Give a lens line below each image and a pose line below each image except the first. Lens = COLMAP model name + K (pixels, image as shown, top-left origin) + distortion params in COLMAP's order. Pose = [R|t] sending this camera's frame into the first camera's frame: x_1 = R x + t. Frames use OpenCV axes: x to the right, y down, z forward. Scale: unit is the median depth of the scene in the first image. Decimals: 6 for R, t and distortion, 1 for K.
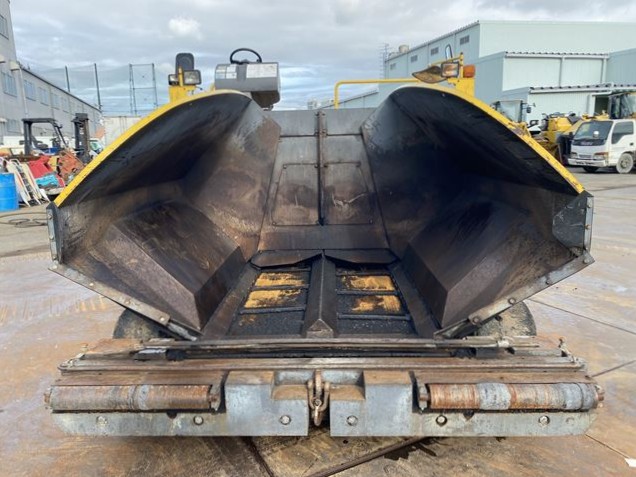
lens RADIAL K [[487.1, 0, 317.5], [0, 487.1, 237.9], [0, 0, 1]] dist [0.015685, -0.003919]
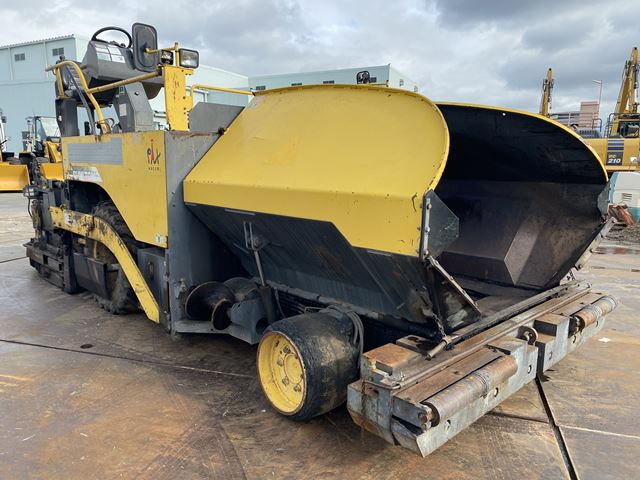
lens RADIAL K [[490.1, 0, 319.3], [0, 490.1, 240.0], [0, 0, 1]] dist [0.015685, -0.003919]
pose [[0.684542, -0.083213, 0.724209, -0.536029], [0.113306, 0.993535, 0.007059, -0.003996], [-0.720114, 0.077224, 0.689545, 0.216193]]
